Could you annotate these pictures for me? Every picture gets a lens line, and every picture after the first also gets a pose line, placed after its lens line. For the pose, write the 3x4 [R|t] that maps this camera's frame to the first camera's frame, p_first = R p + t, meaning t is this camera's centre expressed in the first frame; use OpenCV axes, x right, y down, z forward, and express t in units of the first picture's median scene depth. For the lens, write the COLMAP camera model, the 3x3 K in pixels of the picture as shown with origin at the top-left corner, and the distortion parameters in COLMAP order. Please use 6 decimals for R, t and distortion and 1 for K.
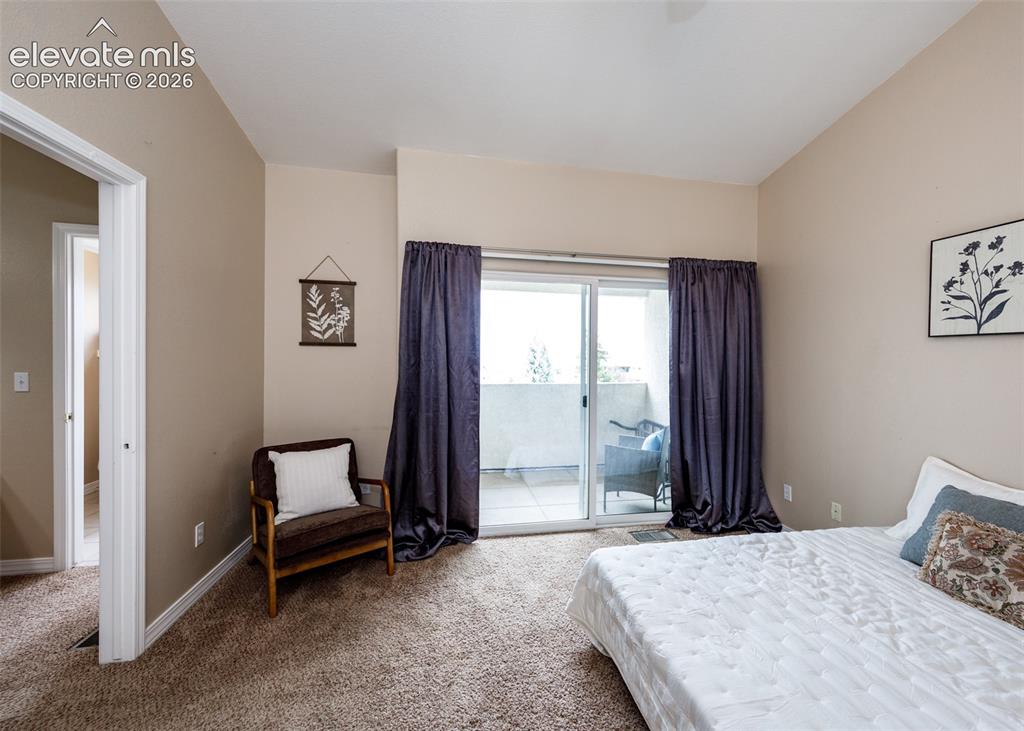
lens RADIAL K [[413.0, 0, 533.0], [0, 413.0, 364.0], [0, 0, 1]] dist [0.001334, -0.000057]
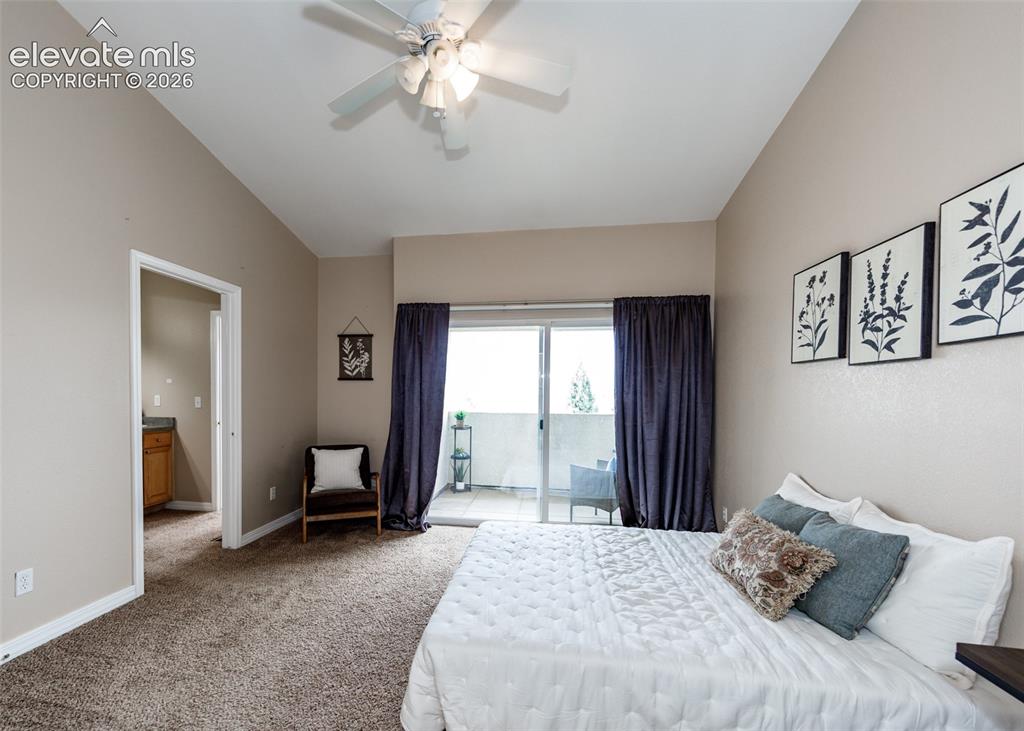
lens RADIAL K [[433.2, 0, 476.8], [0, 433.2, 406.8], [0, 0, 1]] dist [-0.000746, -0.000159]
pose [[0.938322, 0.007983, -0.345671, 0.449350], [-0.004115, 0.999920, 0.011923, 0.030149], [0.345739, -0.009765, 0.938280, -0.279184]]
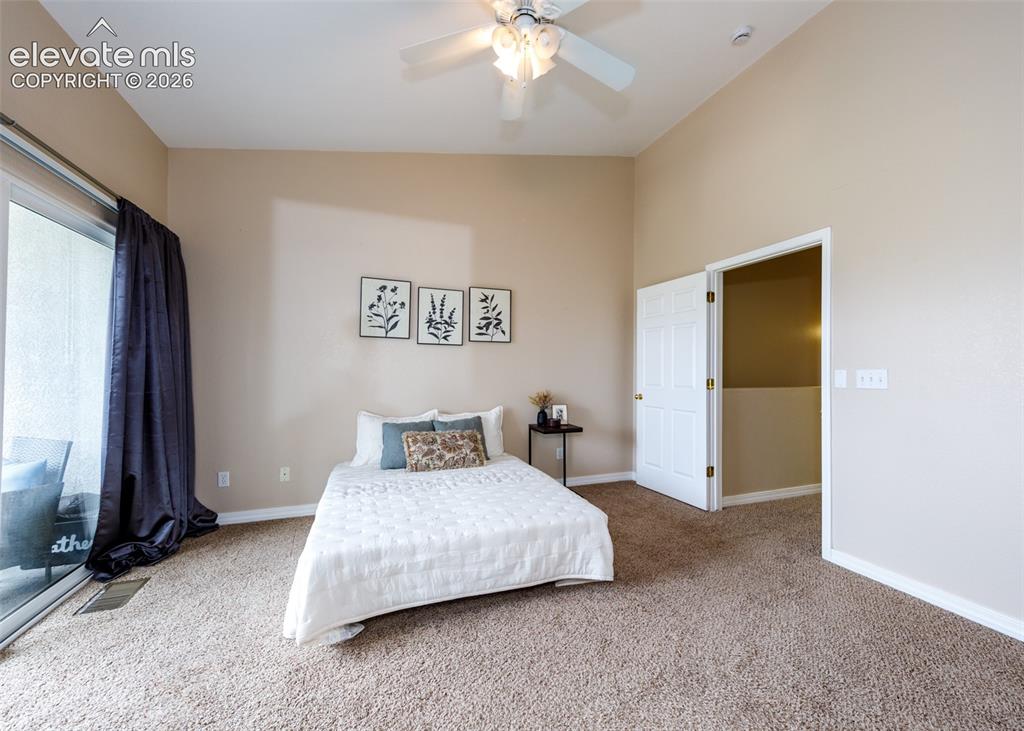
lens RADIAL K [[413.0, 0, 533.0], [0, 413.0, 364.0], [0, 0, 1]] dist [0.001334, -0.000057]
pose [[-0.188439, 0.001020, 0.982084, -0.578663], [-0.004181, 0.999990, -0.001841, 0.032858], [-0.982076, -0.004453, -0.188433, 0.502585]]
